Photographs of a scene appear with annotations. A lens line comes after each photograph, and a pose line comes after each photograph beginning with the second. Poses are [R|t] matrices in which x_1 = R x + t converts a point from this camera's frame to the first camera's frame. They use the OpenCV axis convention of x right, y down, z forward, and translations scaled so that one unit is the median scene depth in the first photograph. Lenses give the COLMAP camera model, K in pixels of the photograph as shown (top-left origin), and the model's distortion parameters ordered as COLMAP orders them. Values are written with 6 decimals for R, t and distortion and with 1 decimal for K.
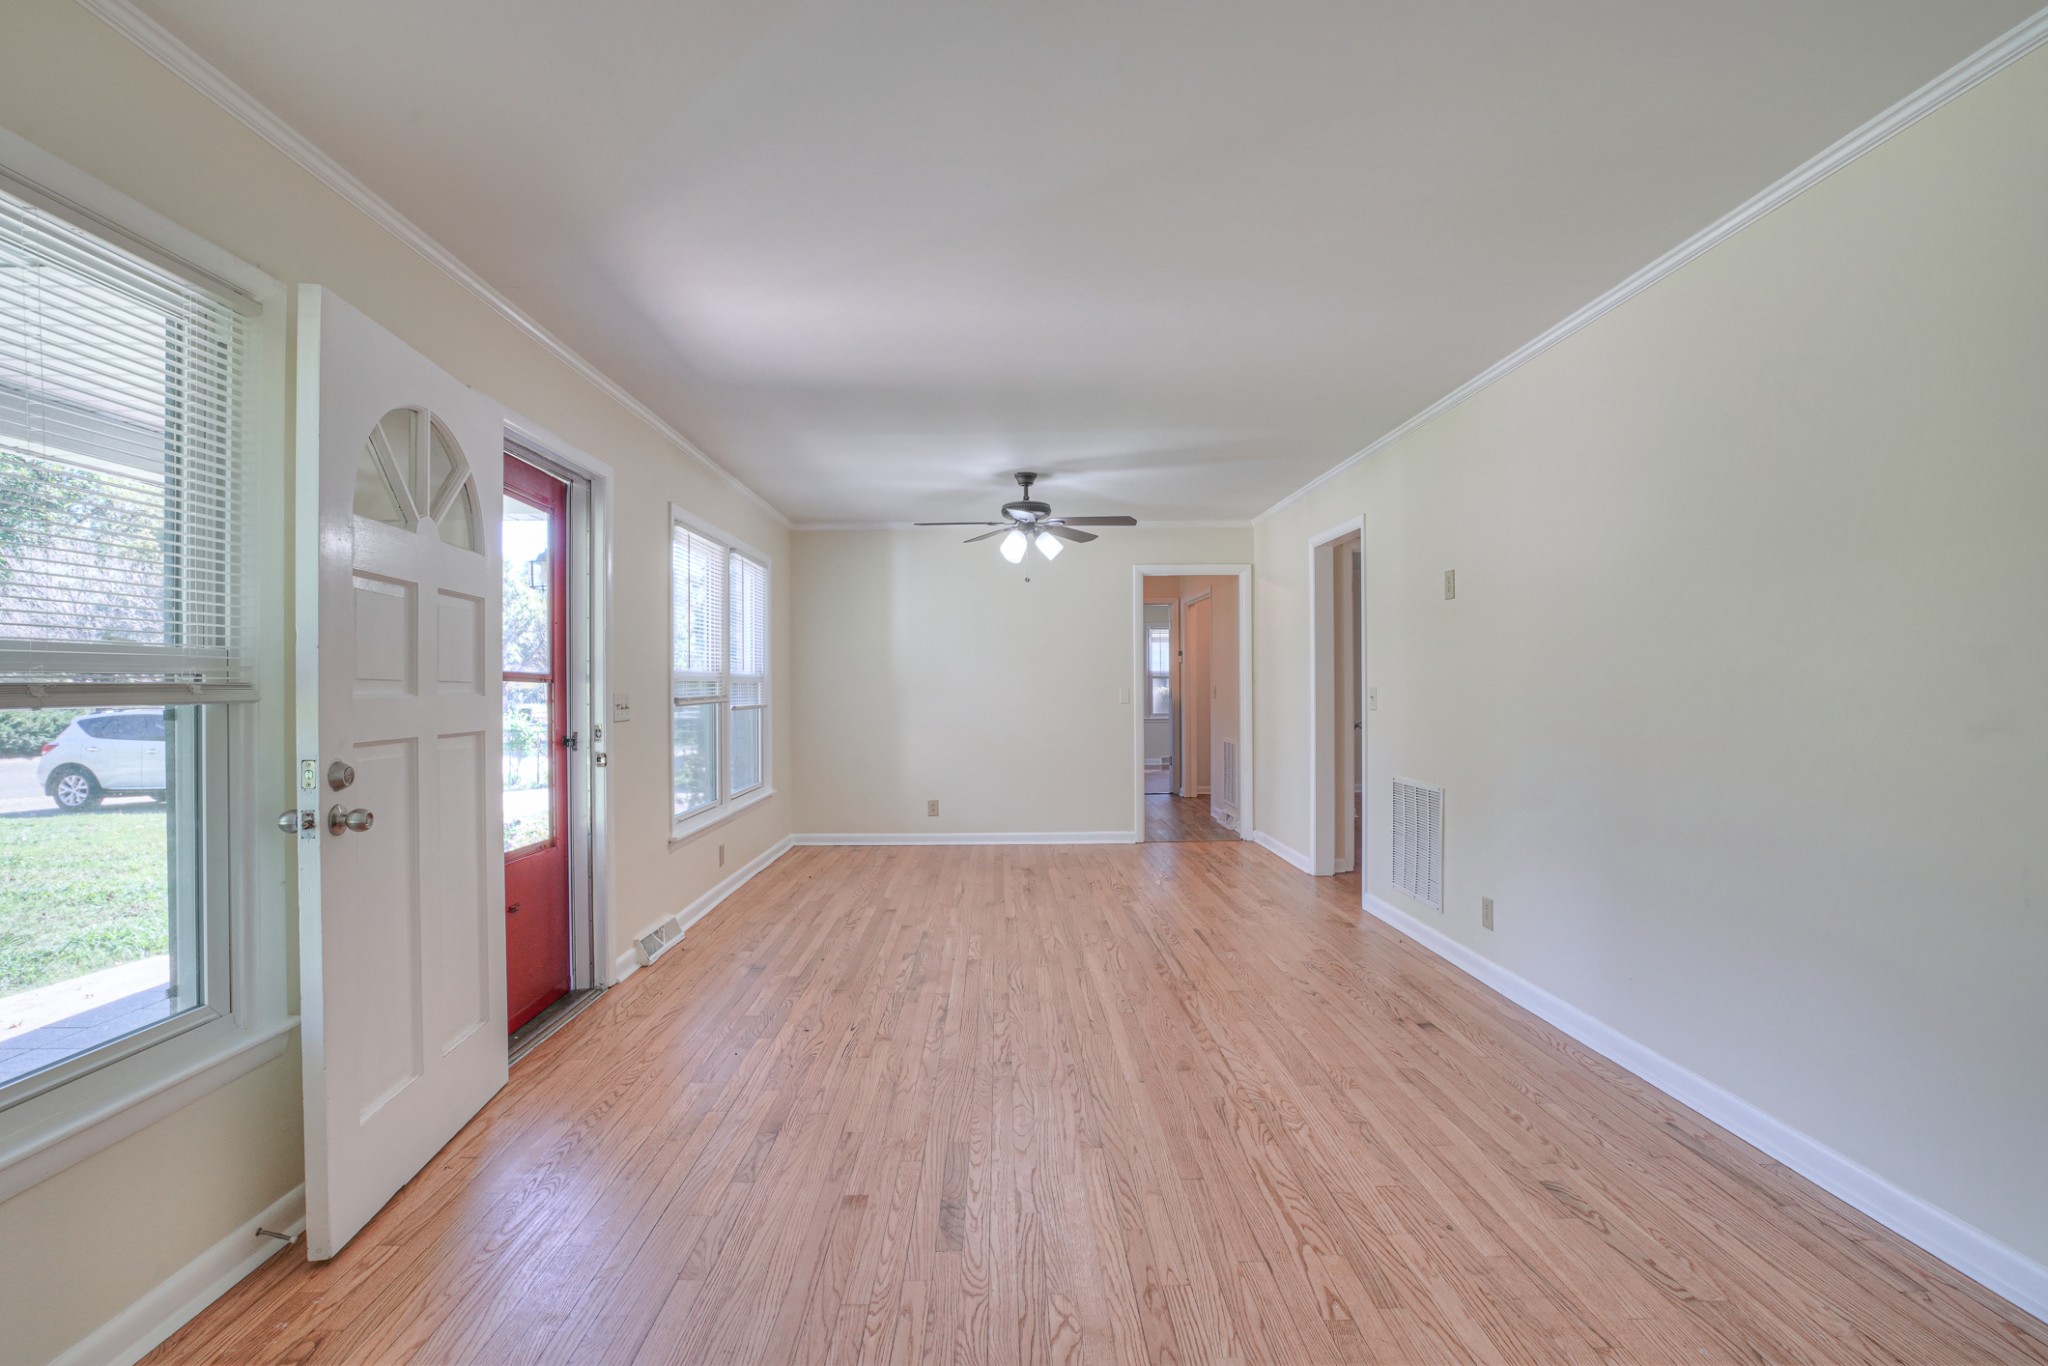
lens RADIAL K [[940.3, 0, 1028.6], [0, 940.3, 683.6], [0, 0, 1]] dist [0.000891, 0.000678]
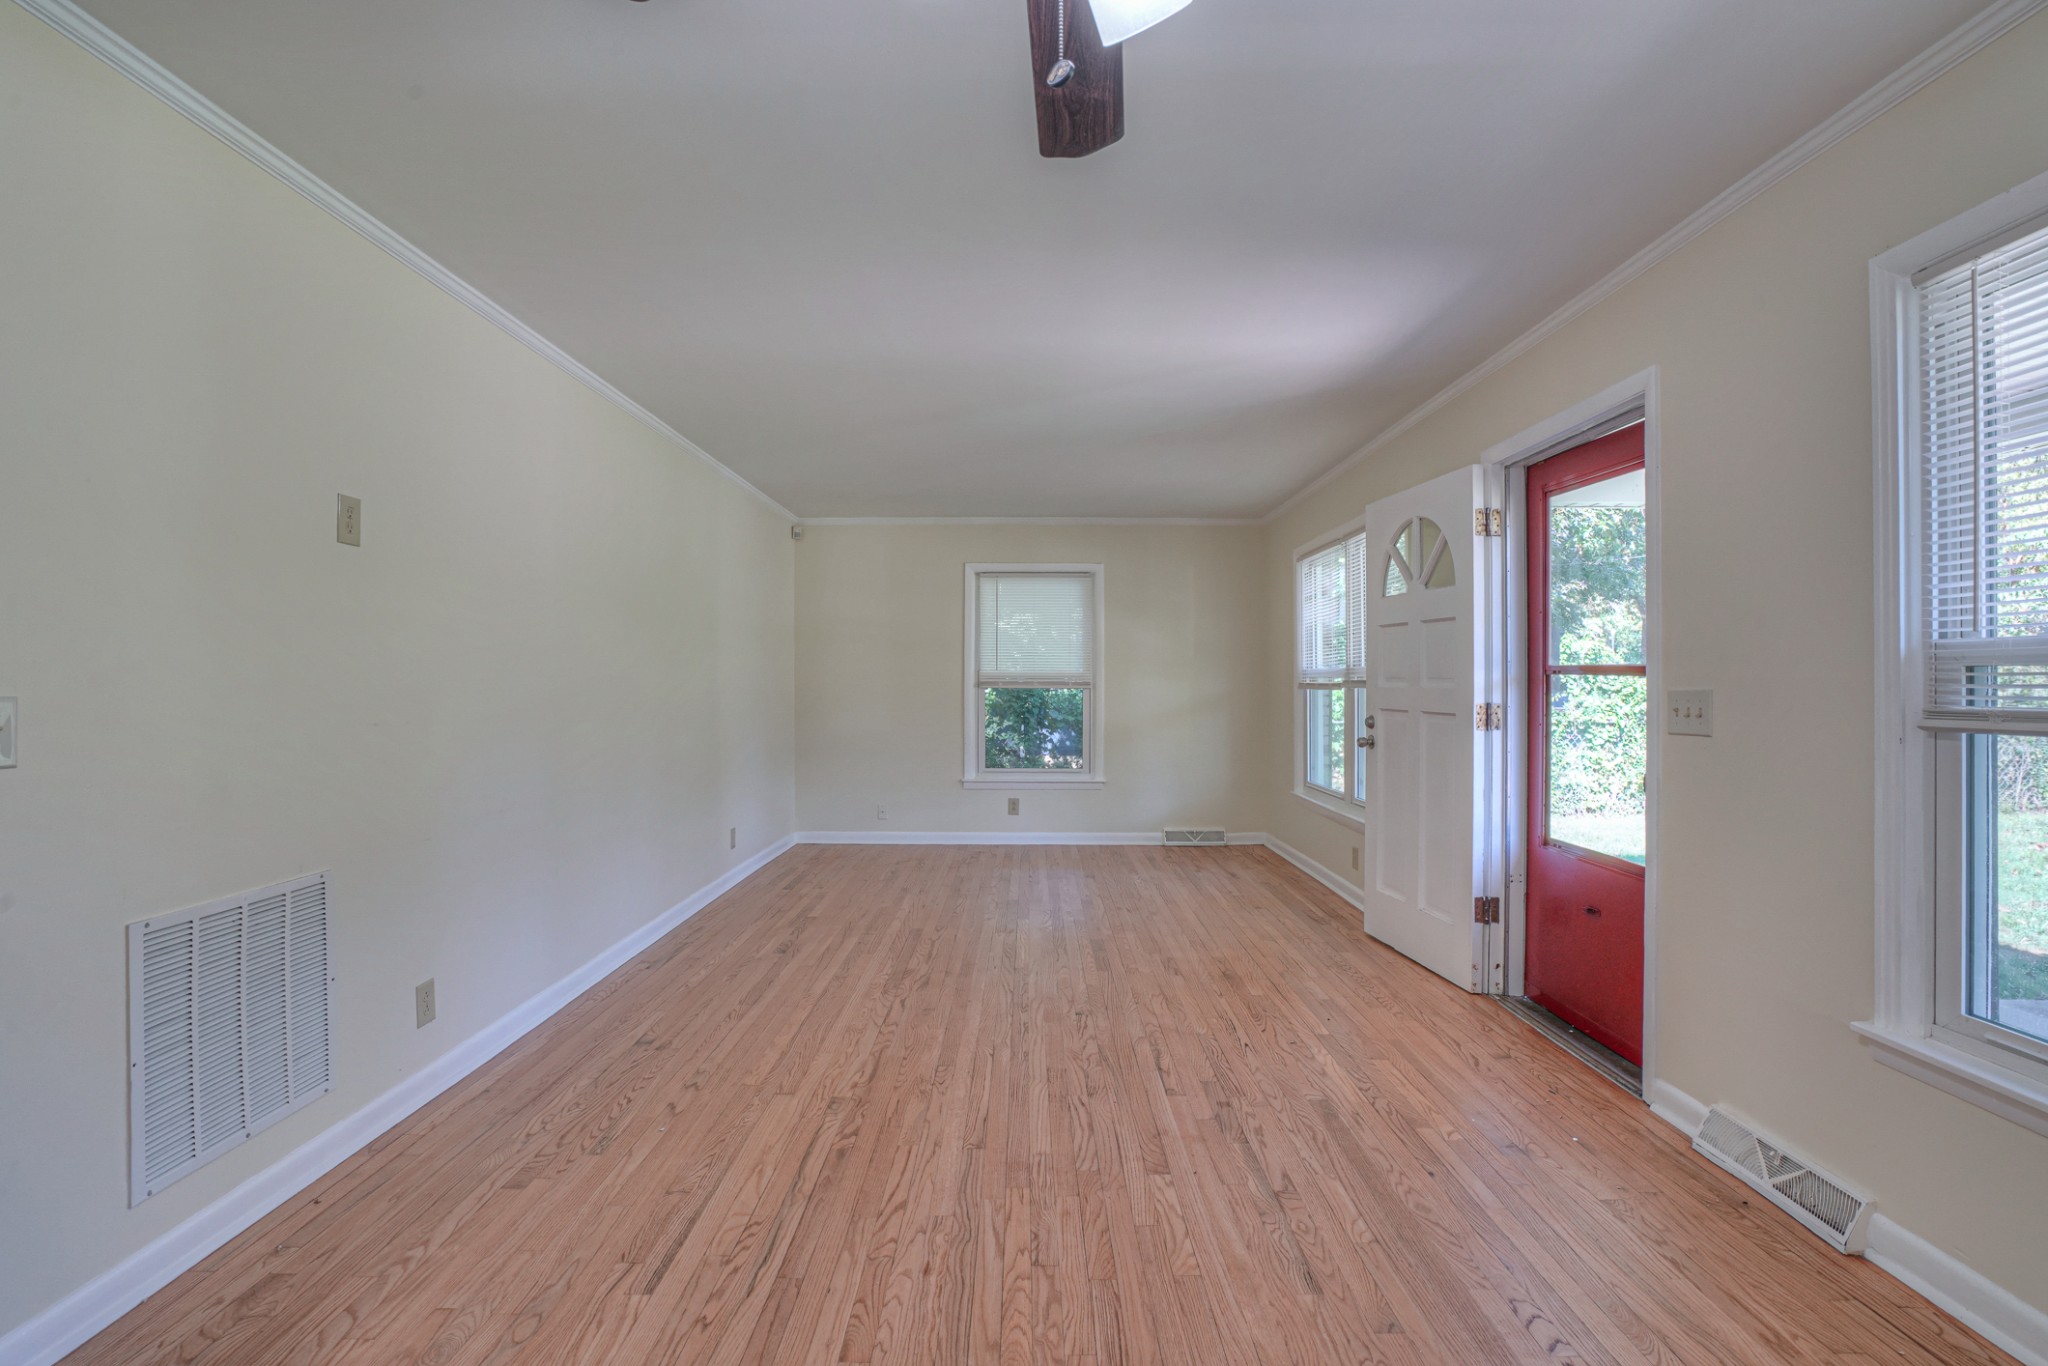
lens RADIAL K [[940.3, 0, 1028.6], [0, 940.3, 683.6], [0, 0, 1]] dist [0.000891, 0.000678]
pose [[-0.999444, 0.006060, 0.032782, -0.000826], [0.006053, 0.999982, -0.000308, 0.001607], [-0.032784, -0.000109, -0.999462, 1.905348]]
